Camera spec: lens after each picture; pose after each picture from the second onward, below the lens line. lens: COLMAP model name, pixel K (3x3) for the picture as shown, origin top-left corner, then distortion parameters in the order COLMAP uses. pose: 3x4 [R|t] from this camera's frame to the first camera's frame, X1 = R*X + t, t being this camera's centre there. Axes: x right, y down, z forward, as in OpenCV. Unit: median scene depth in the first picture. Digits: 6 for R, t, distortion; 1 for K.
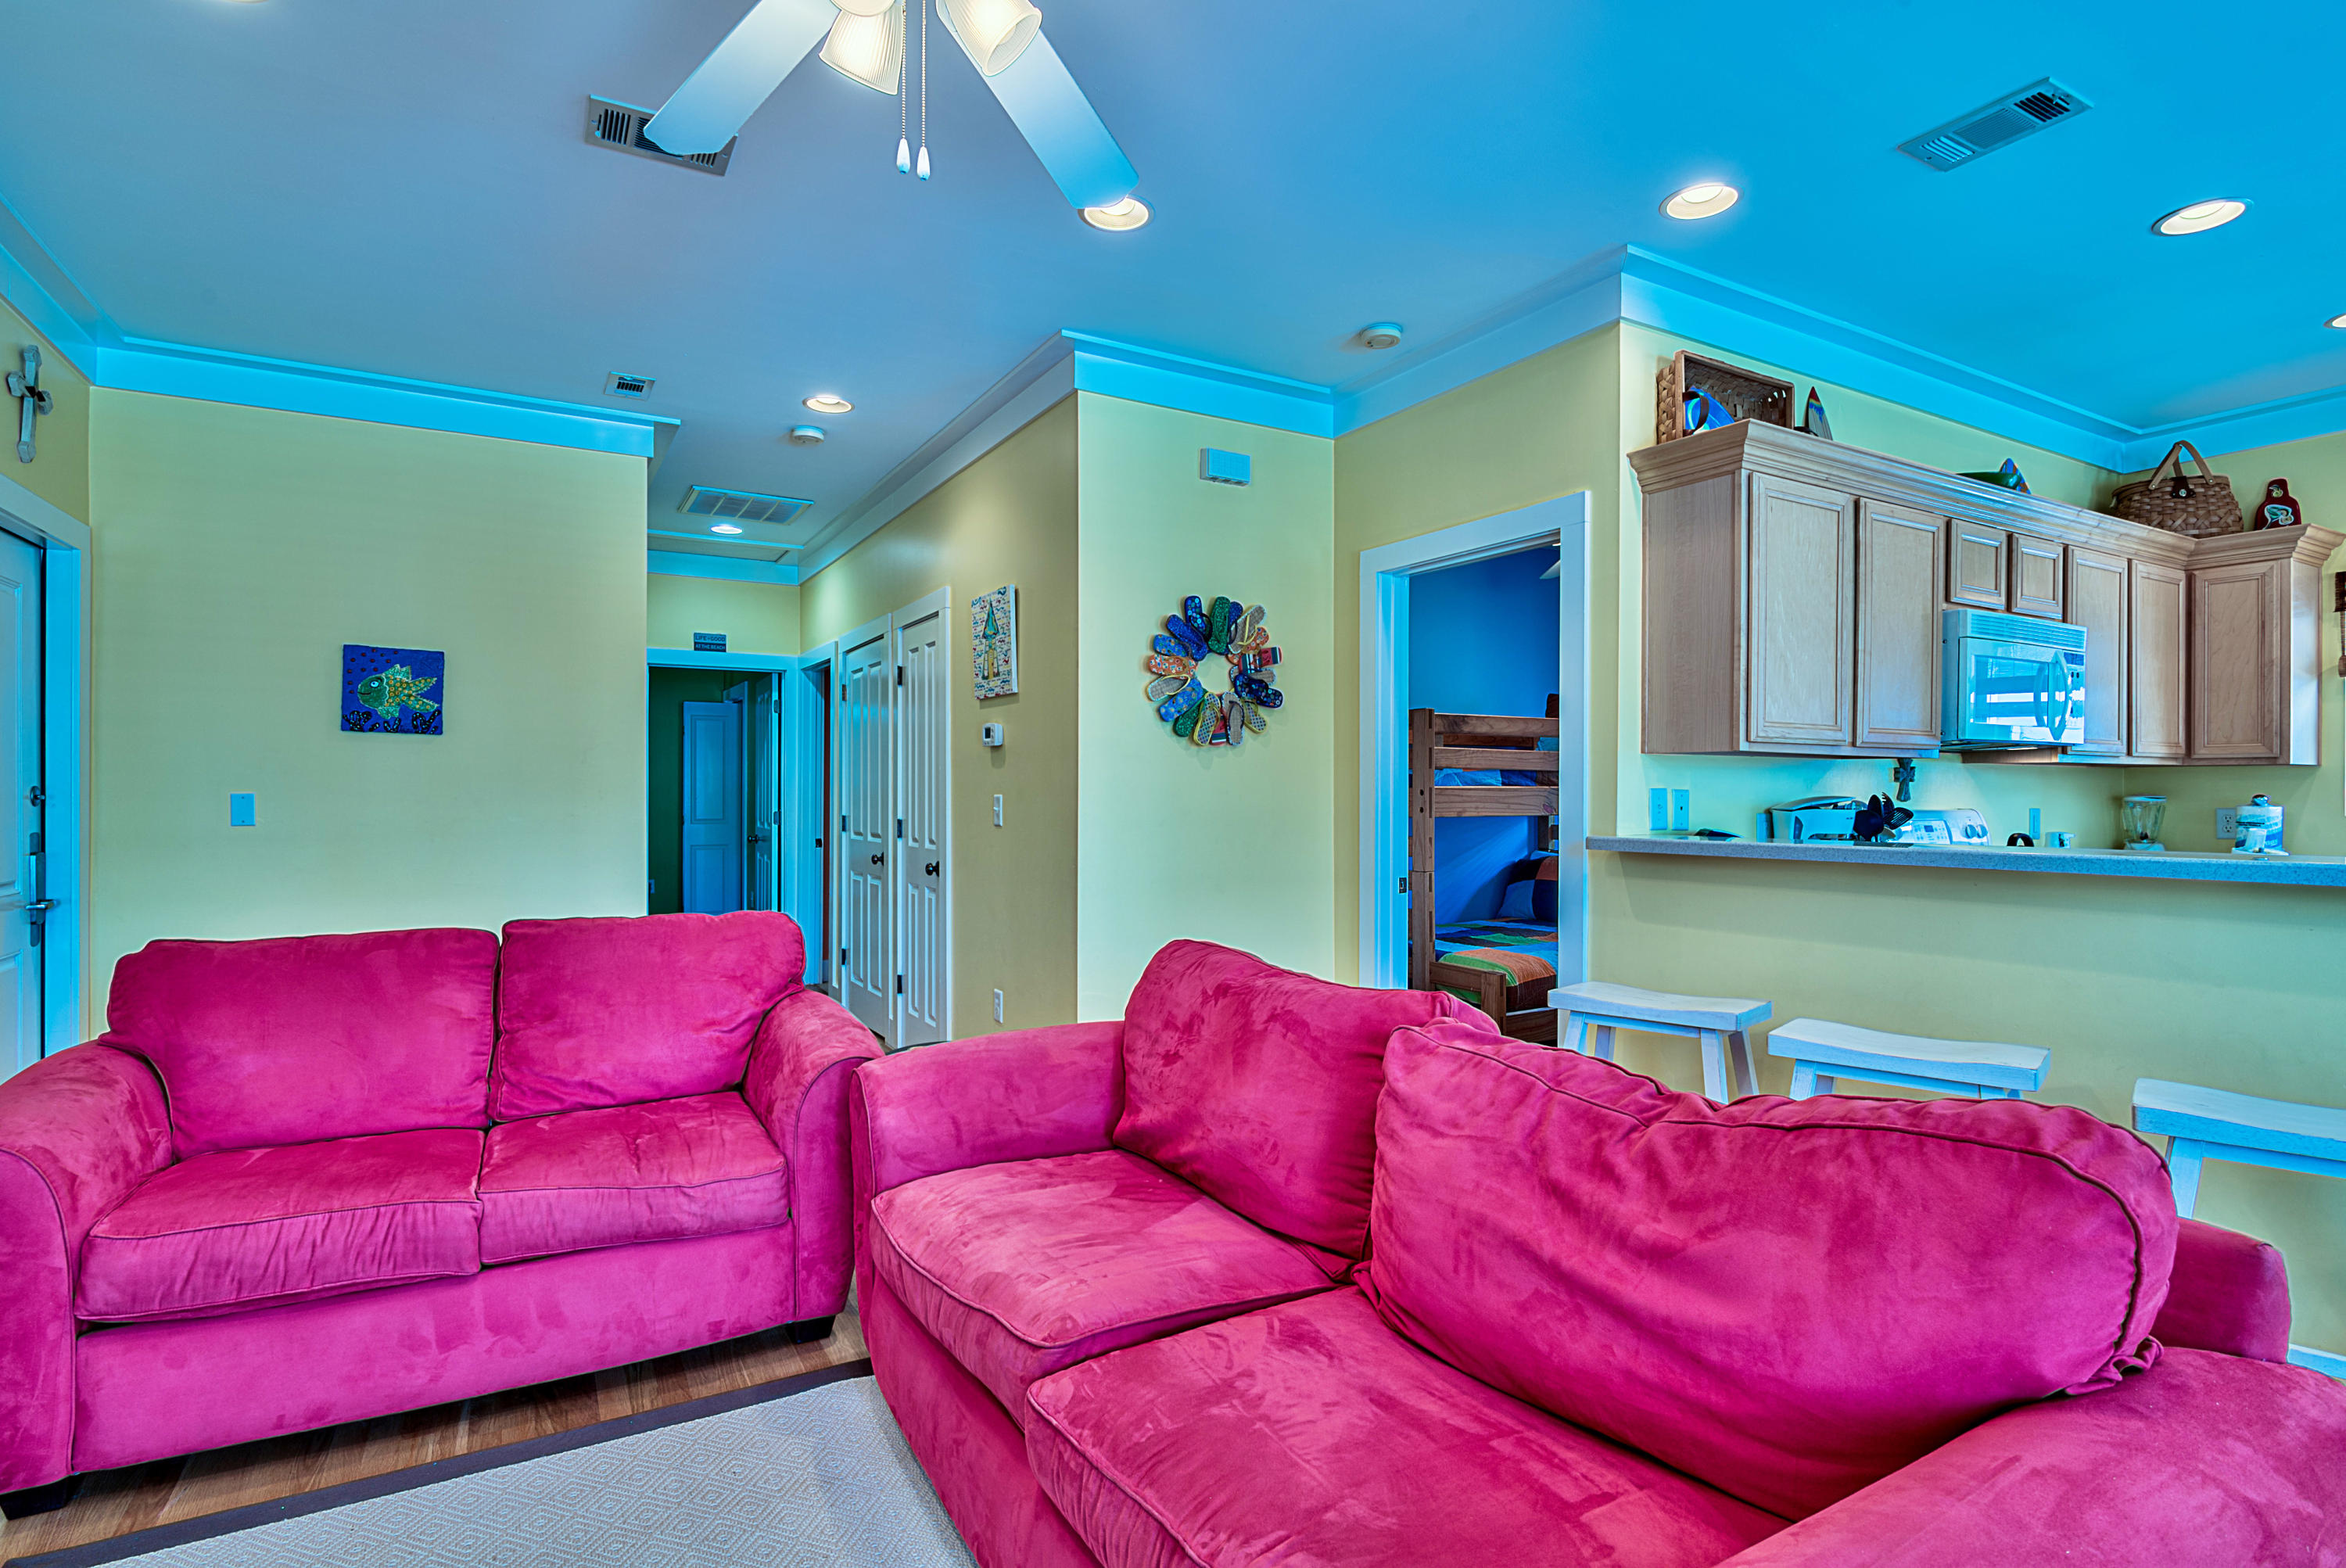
lens RADIAL K [[1160.8, 0, 1101.3], [0, 1160.8, 790.1], [0, 0, 1]] dist [-0.009717, 0.000803]
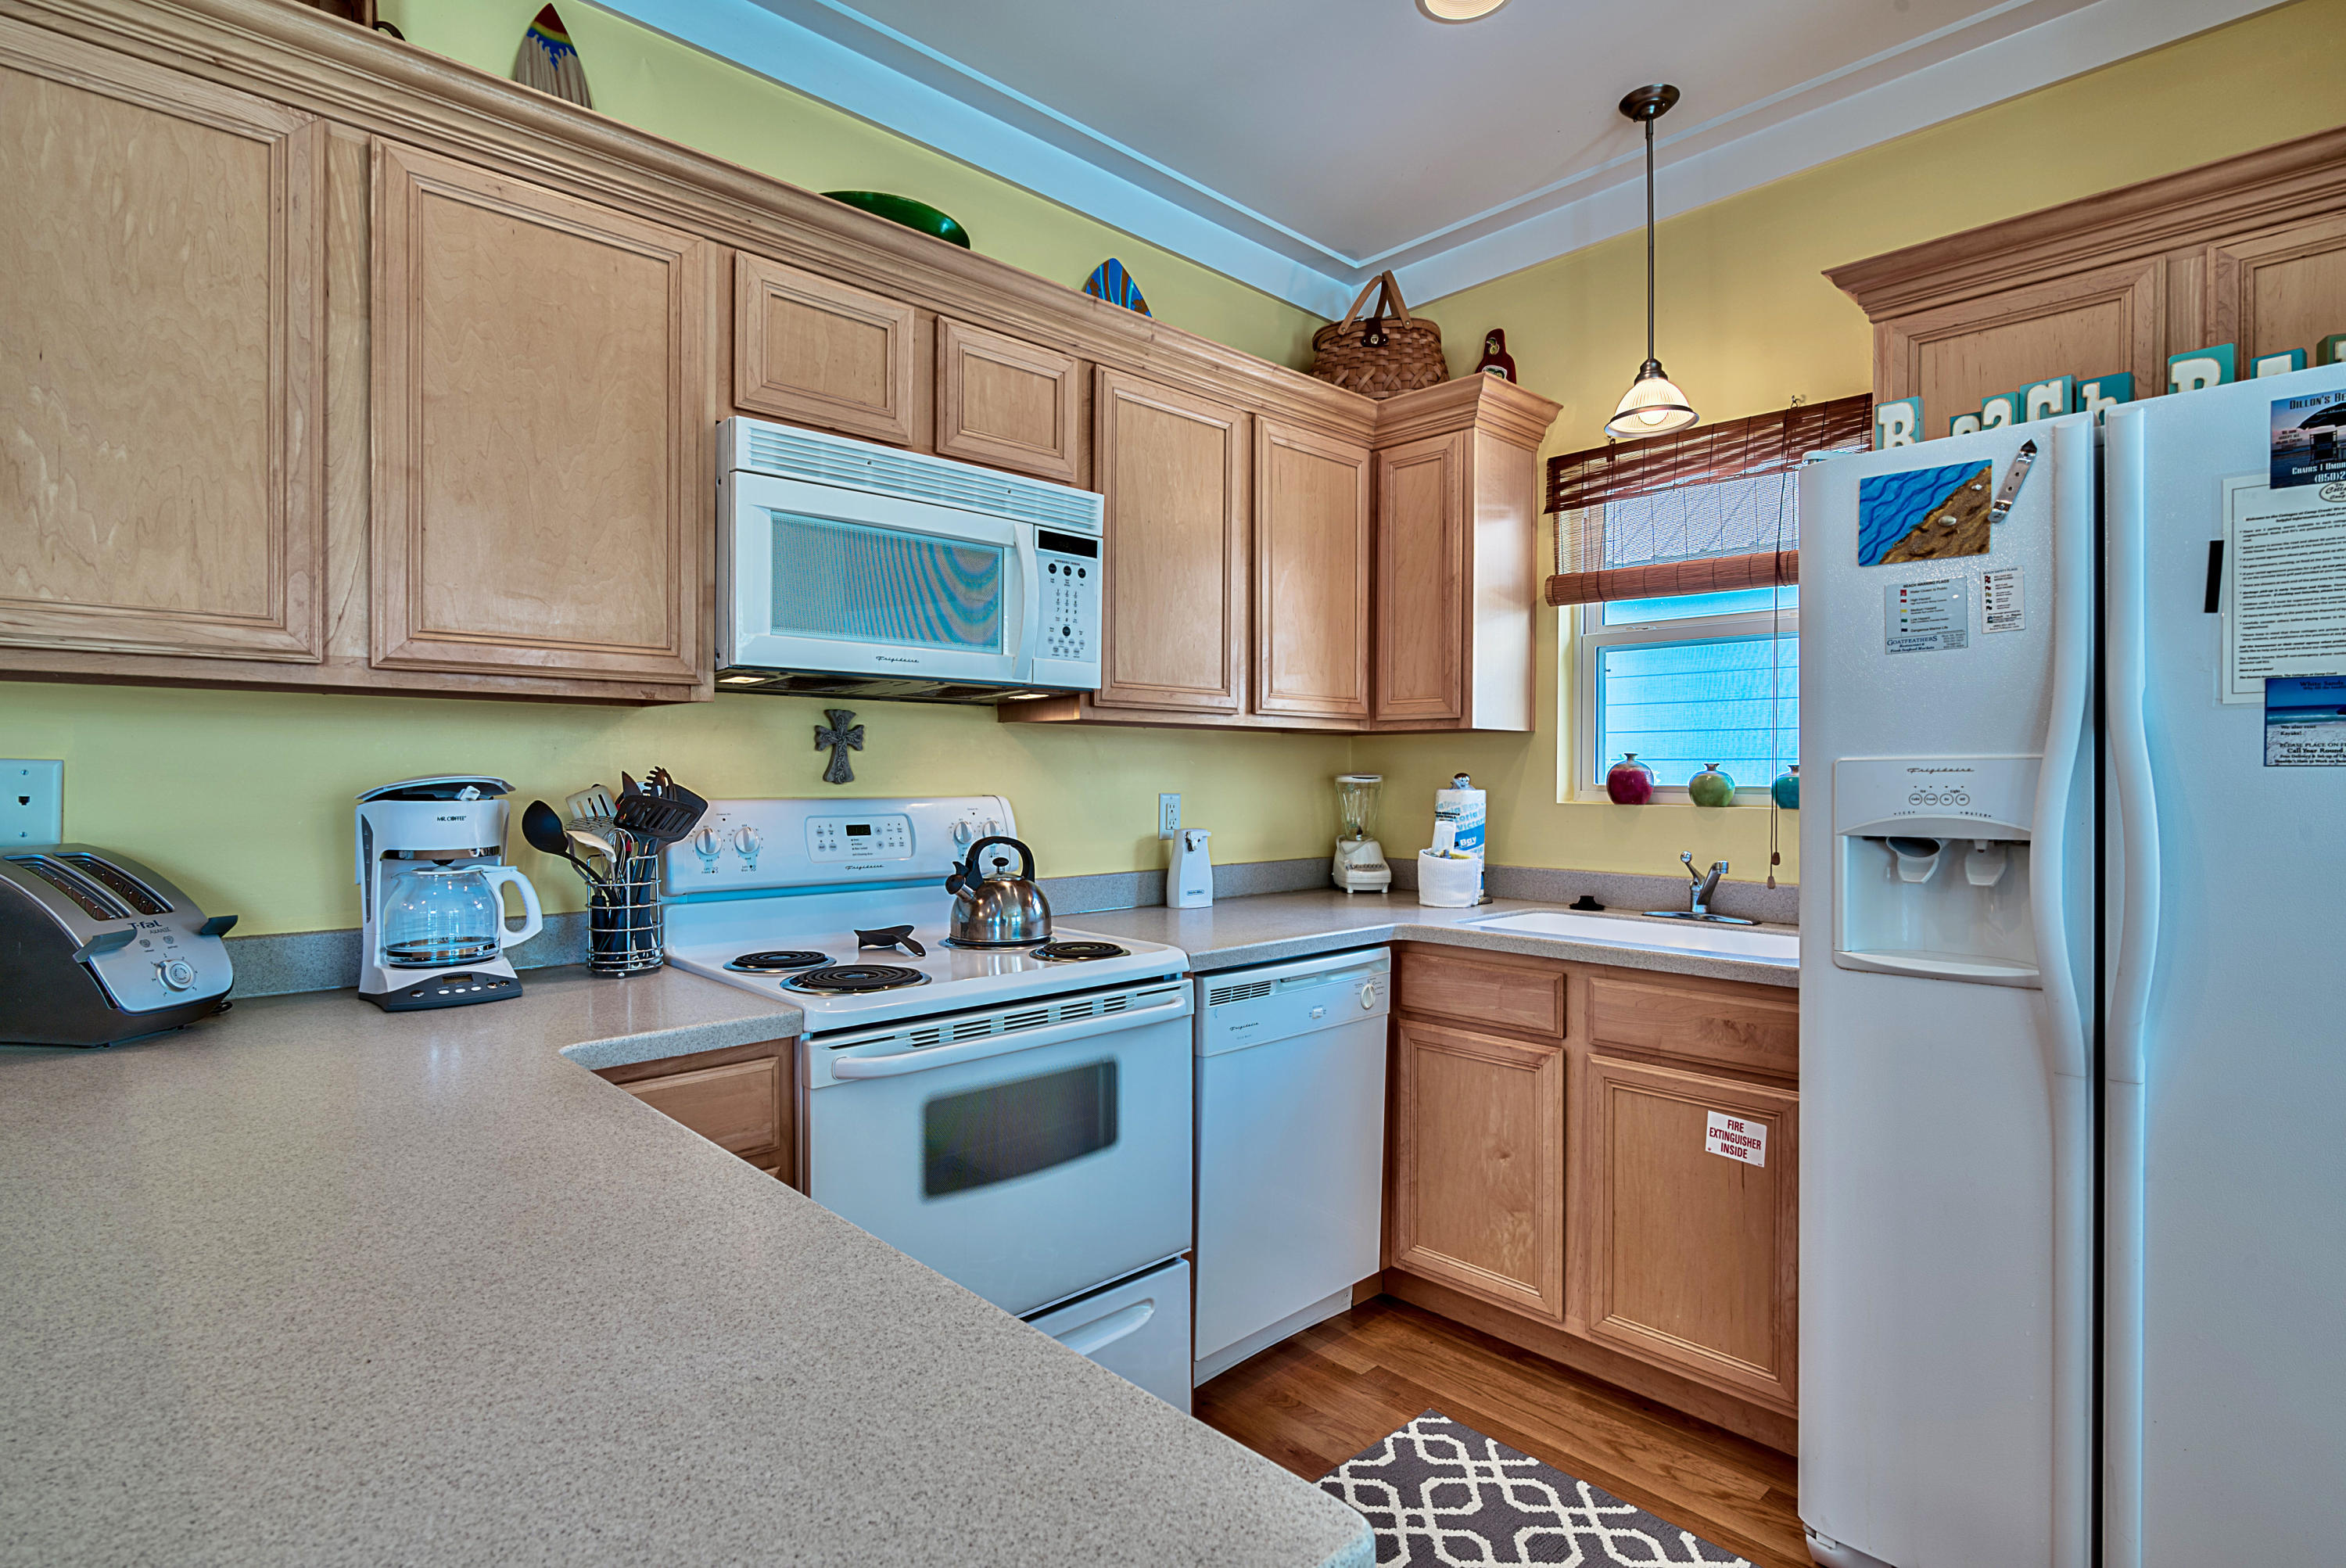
lens RADIAL K [[1160.8, 0, 1158.0], [0, 1160.8, 786.4], [0, 0, 1]] dist [-0.009717, 0.000803]
pose [[0.969786, -0.003629, 0.243930, 0.662292], [0.002040, 0.999975, 0.006765, 0.006553], [-0.243949, -0.006063, 0.969769, 0.364267]]
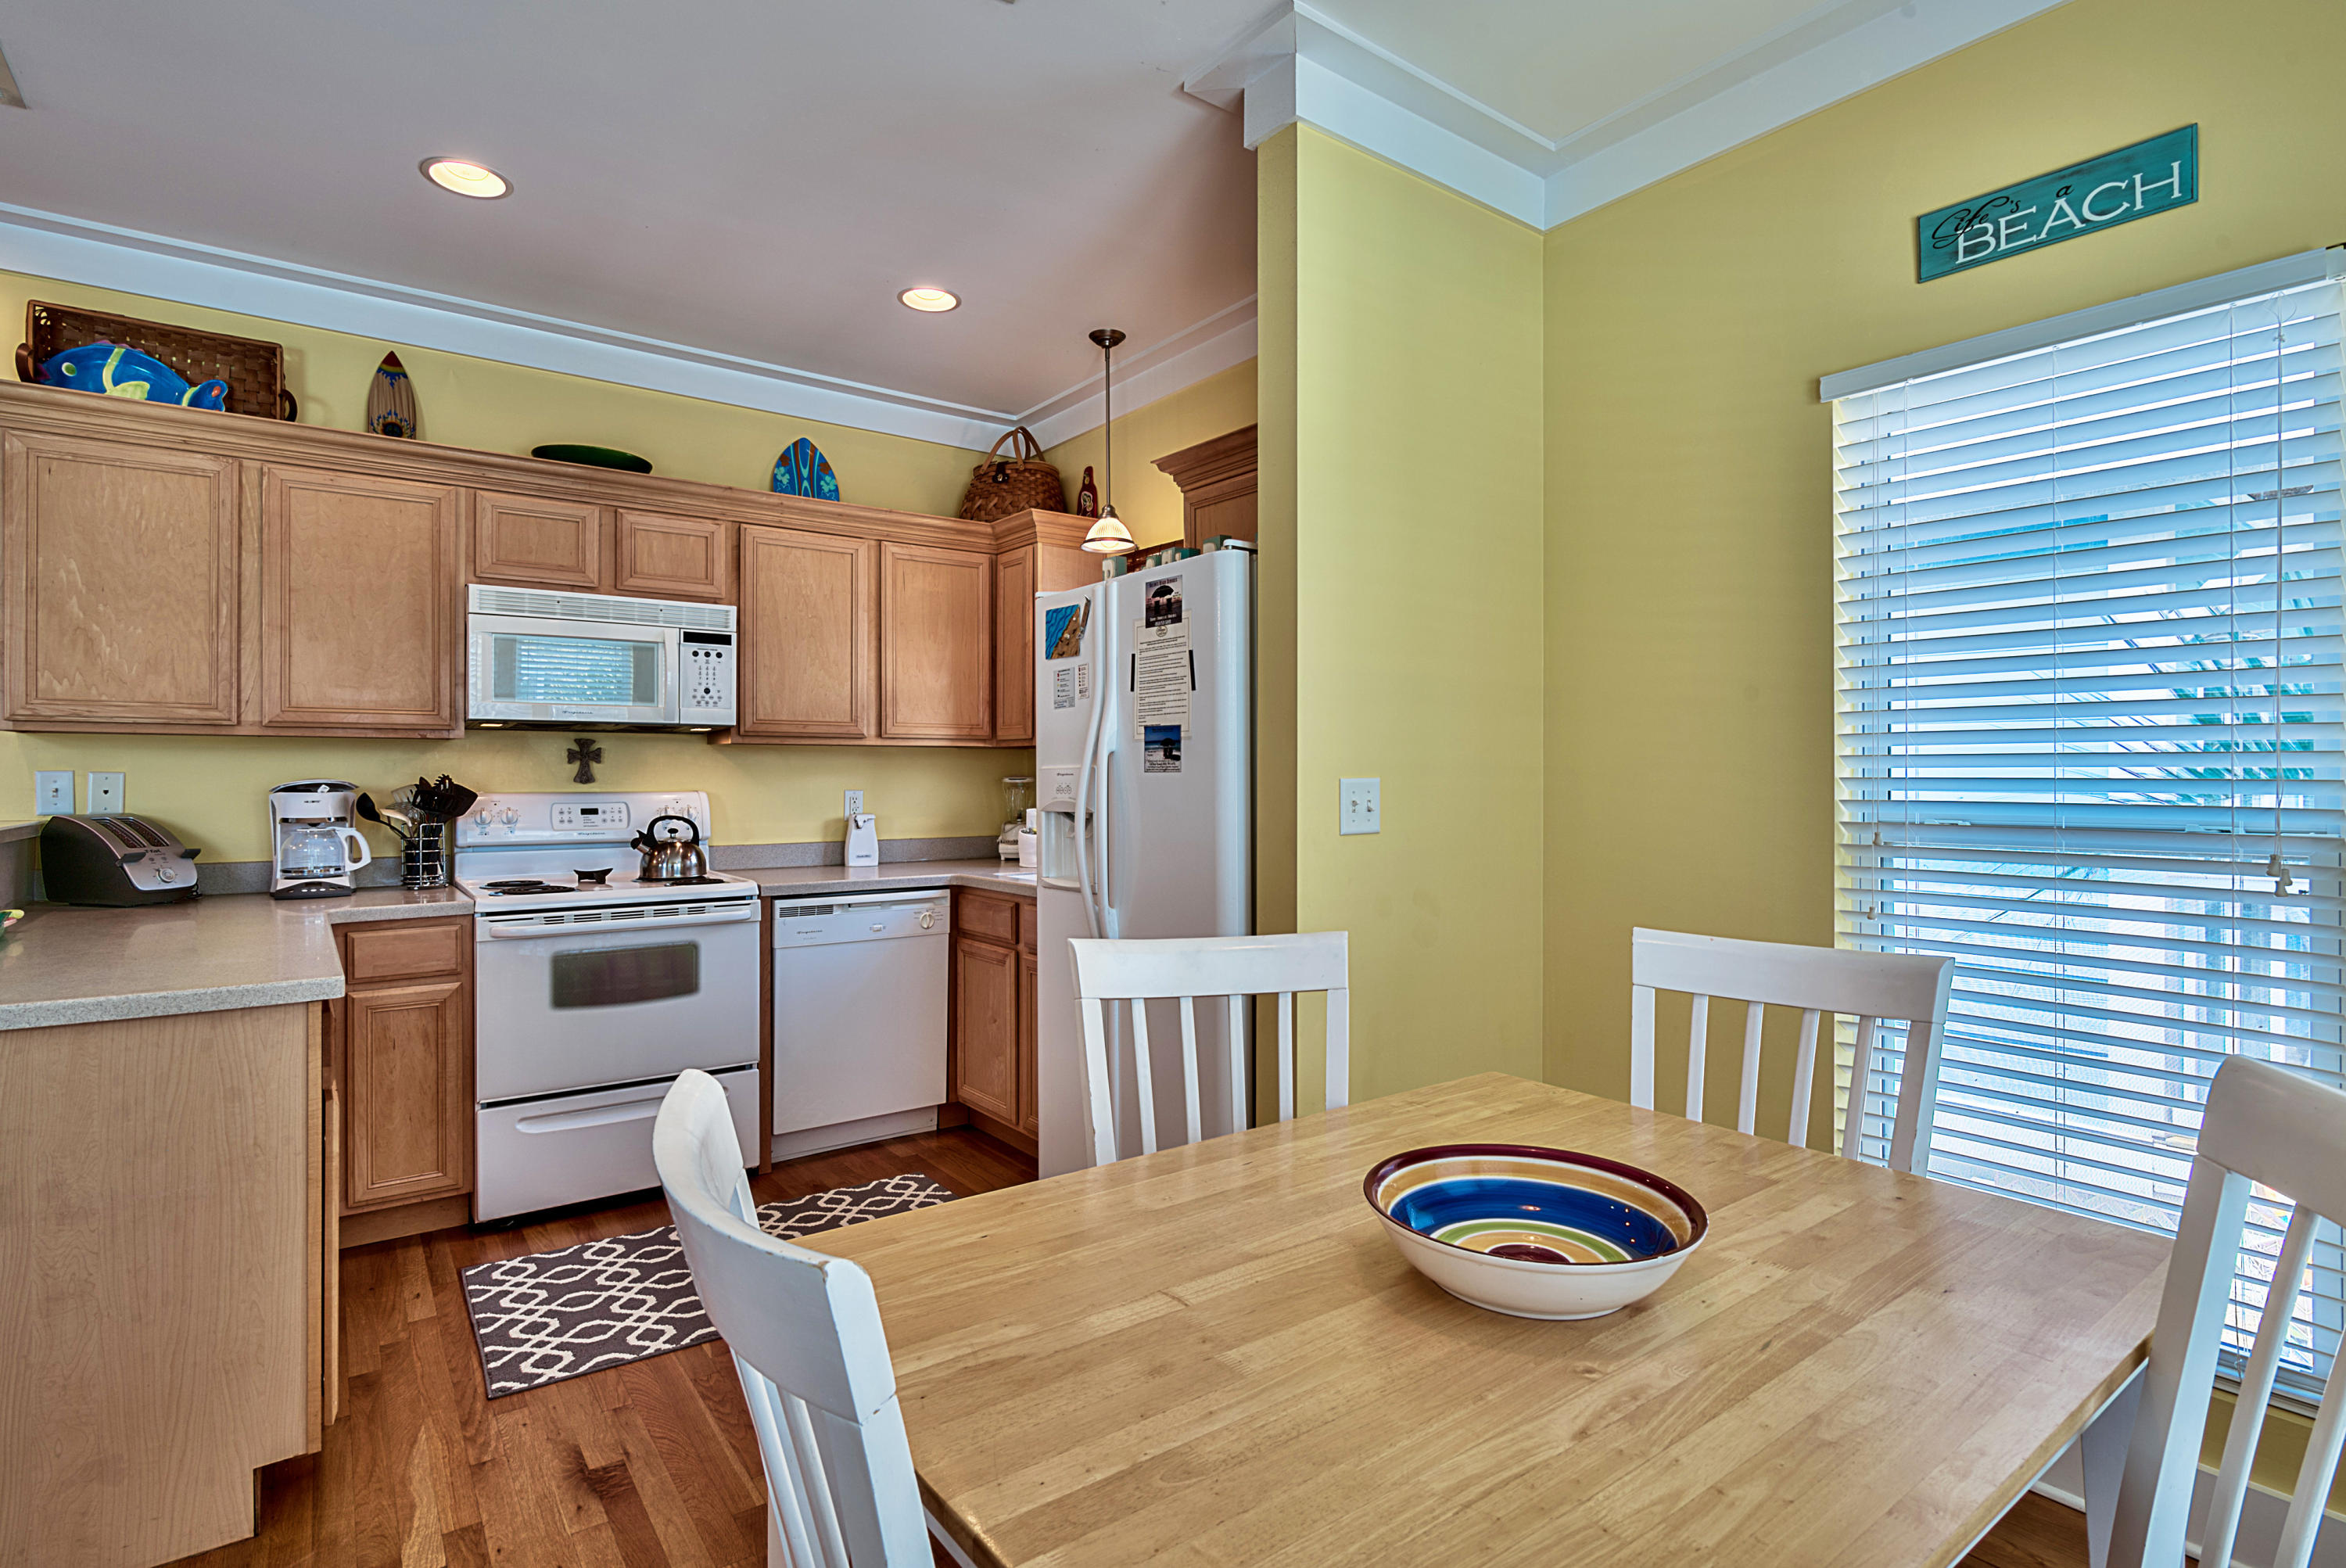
lens RADIAL K [[1160.8, 0, 1179.5], [0, 1160.8, 771.2], [0, 0, 1]] dist [-0.009717, 0.000803]
pose [[0.988881, -0.003430, 0.148670, 0.973468], [0.004743, 0.999953, -0.008480, 0.008791], [-0.148634, 0.009091, 0.988850, -0.027552]]
